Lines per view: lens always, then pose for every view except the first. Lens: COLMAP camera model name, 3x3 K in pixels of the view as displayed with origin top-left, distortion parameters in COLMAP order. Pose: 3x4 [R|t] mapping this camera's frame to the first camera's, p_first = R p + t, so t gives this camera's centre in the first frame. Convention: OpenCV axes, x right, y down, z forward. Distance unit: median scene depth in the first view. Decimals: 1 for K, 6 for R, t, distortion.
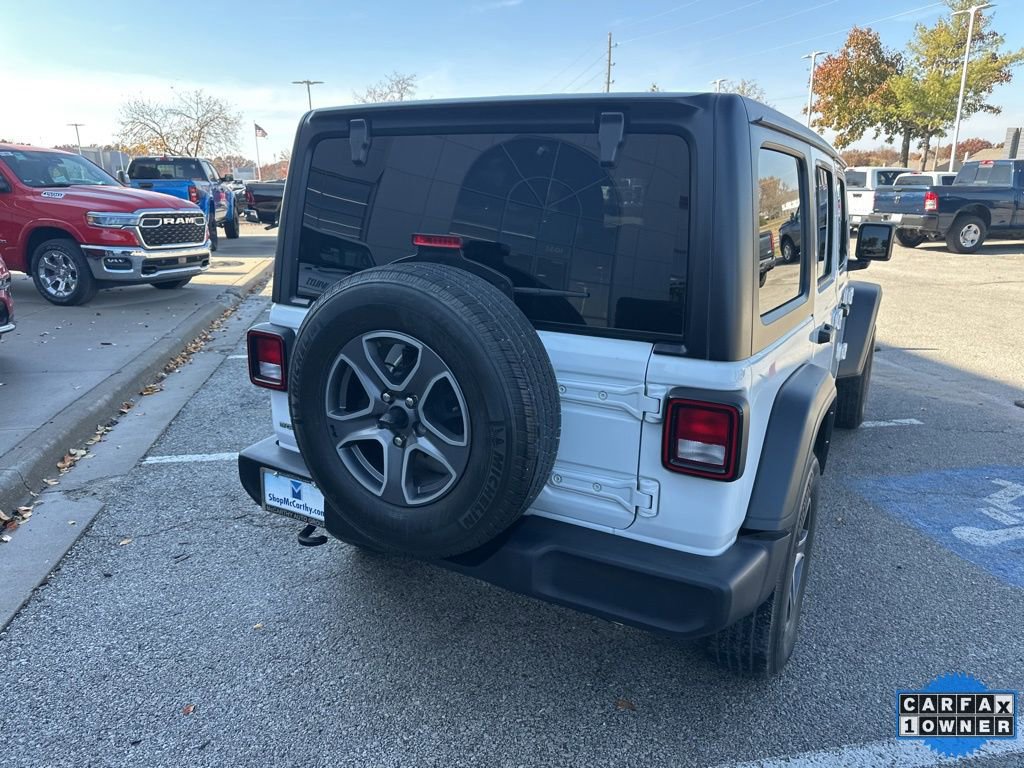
lens RADIAL K [[717.1, 0, 509.4], [0, 717.1, 394.9], [0, 0, 1]] dist [0.047972, -0.061616]
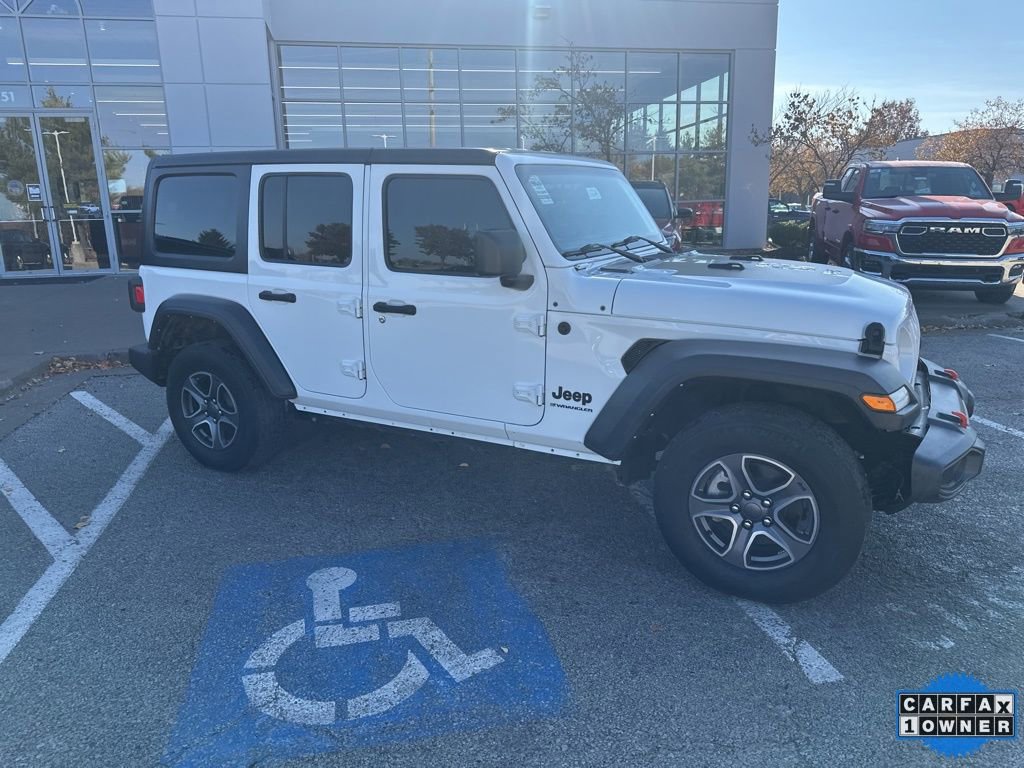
lens RADIAL K [[716.2, 0, 509.0], [0, 716.2, 390.6], [0, 0, 1]] dist [0.051099, -0.061217]
pose [[0.005695, 0.240851, -0.970545, 1.290775], [-0.264054, 0.936475, 0.230847, -0.249698], [0.964491, 0.254962, 0.068931, 0.975188]]
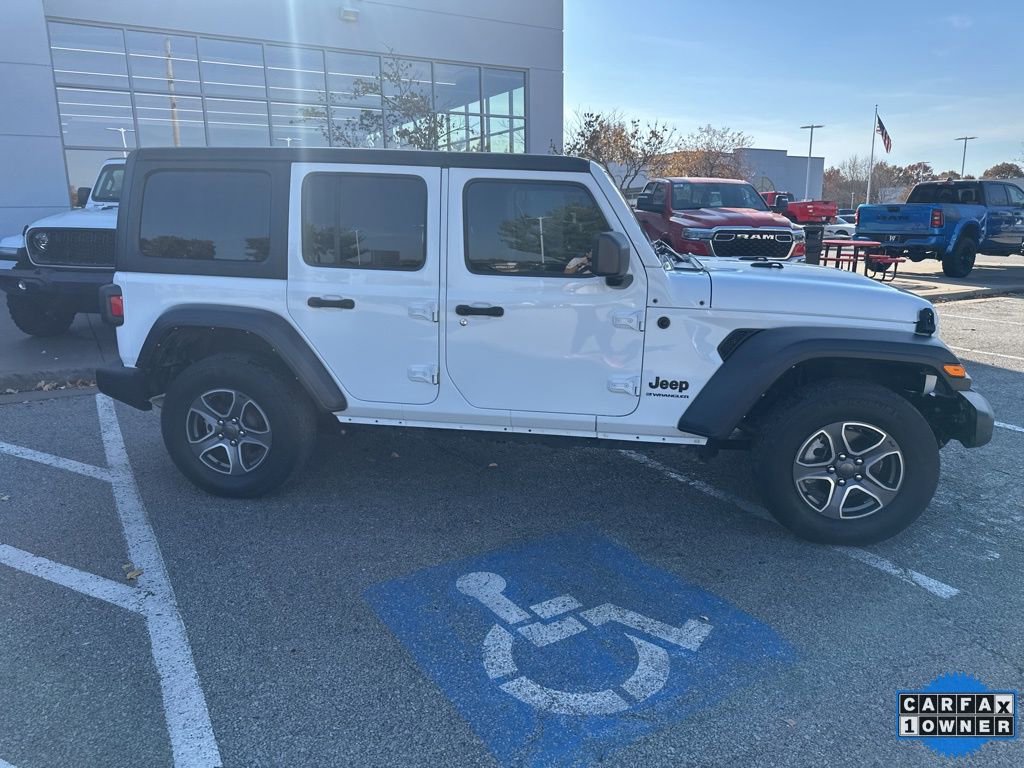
lens RADIAL K [[716.0, 0, 510.3], [0, 716.0, 379.2], [0, 0, 1]] dist [0.062568, -0.081792]
pose [[0.340415, 0.208443, -0.916880, 1.251792], [-0.261067, 0.957732, 0.120802, -0.138585], [0.903306, 0.198244, 0.380444, 0.585480]]
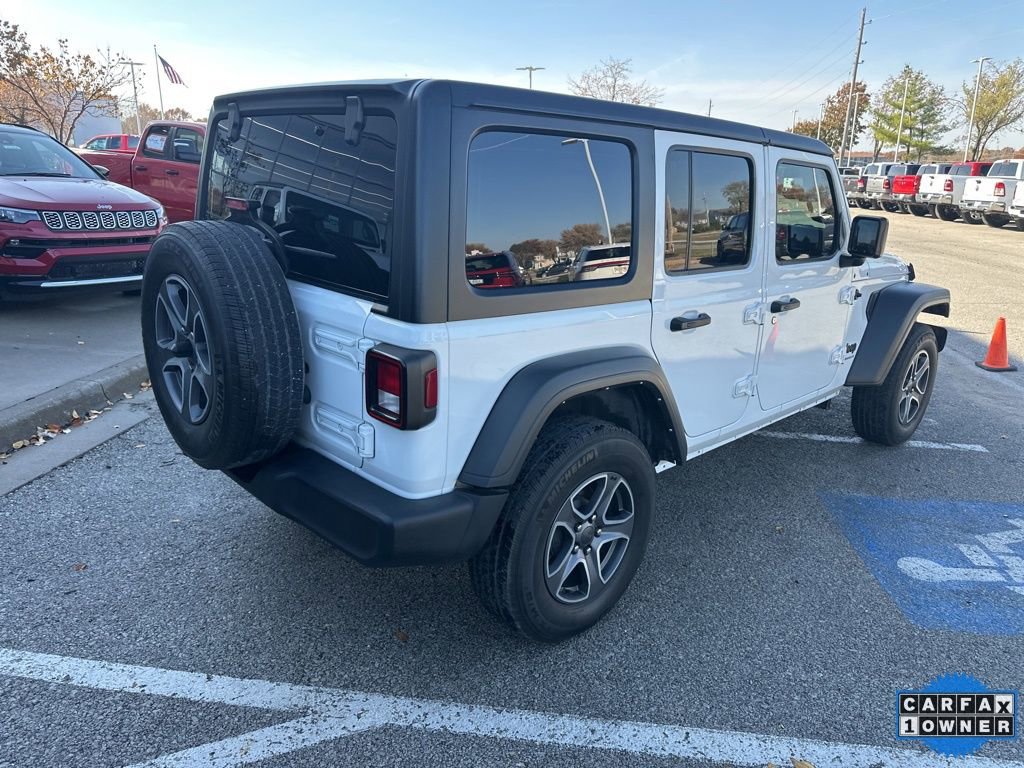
lens RADIAL K [[721.3, 0, 509.3], [0, 721.3, 386.4], [0, 0, 1]] dist [0.018059, -0.020368]
pose [[0.952351, 0.110133, -0.284425, 0.346805], [-0.107896, 0.993883, 0.023569, 0.003977], [0.285281, 0.008242, 0.958408, -0.006222]]
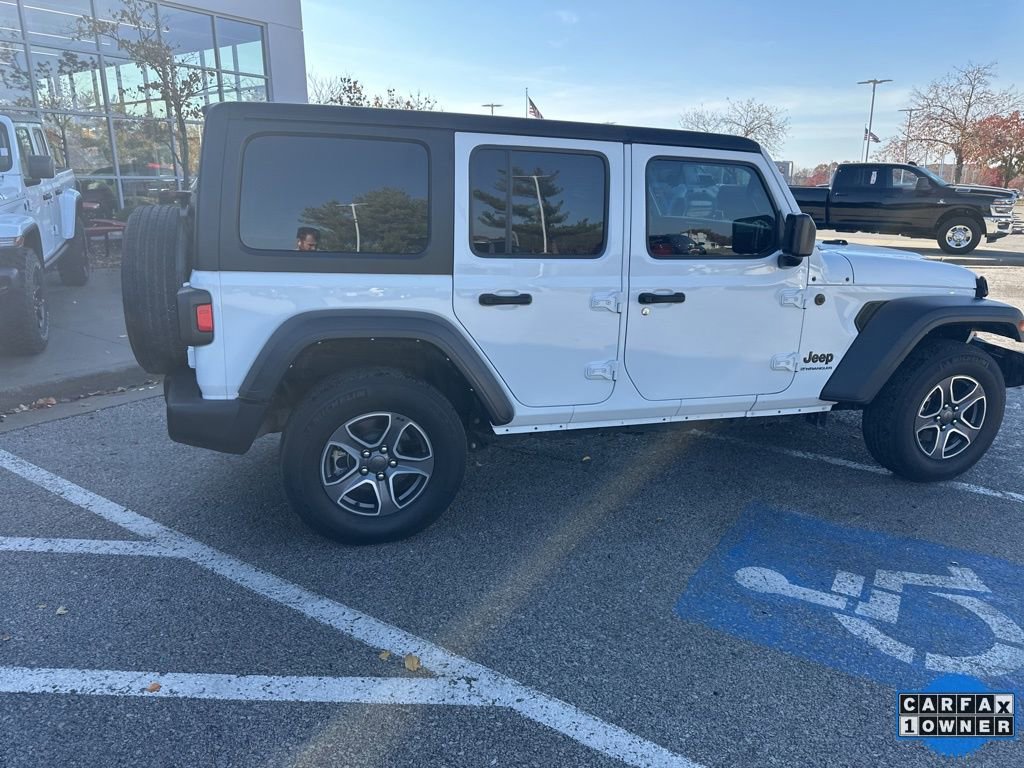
lens RADIAL K [[716.9, 0, 512.0], [0, 716.9, 384.0], [0, 0, 1]] dist [0.032688, -0.040597]
pose [[0.715485, 0.190814, -0.672065, 0.859995], [-0.204466, 0.977050, 0.059730, -0.017645], [0.668038, 0.094678, 0.738079, 0.141353]]
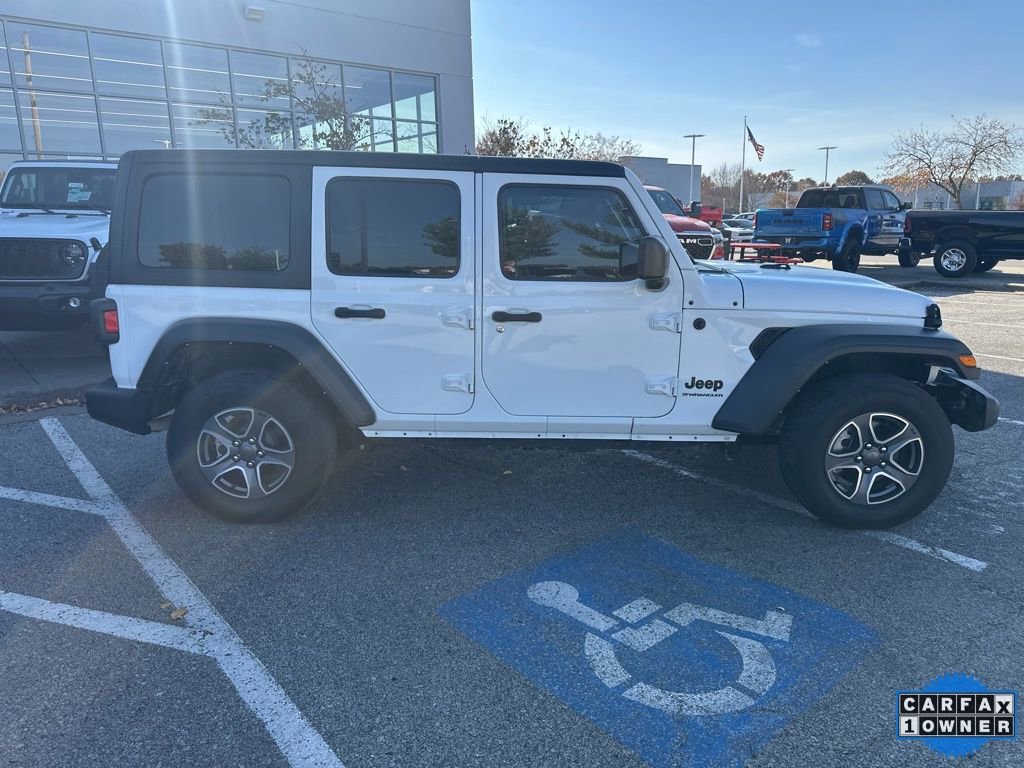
lens RADIAL K [[716.0, 0, 510.3], [0, 716.0, 379.2], [0, 0, 1]] dist [0.062568, -0.081792]
pose [[0.479421, 0.185987, -0.857650, 1.168335], [-0.238447, 0.968126, 0.076653, -0.093632], [0.844570, 0.167755, 0.508488, 0.430426]]
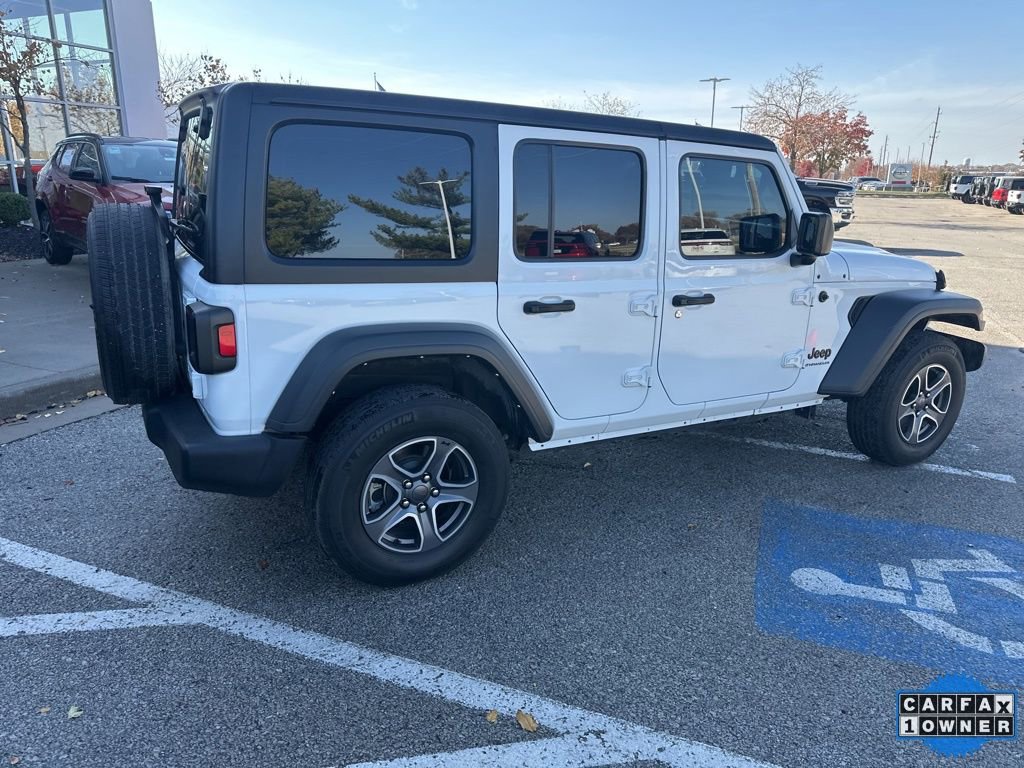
lens RADIAL K [[716.9, 0, 512.0], [0, 716.9, 384.0], [0, 0, 1]] dist [0.032688, -0.040597]
pose [[0.841298, 0.164163, -0.515041, 0.663728], [-0.169279, 0.984858, 0.037401, -0.003109], [0.513383, 0.055721, 0.856349, 0.070584]]
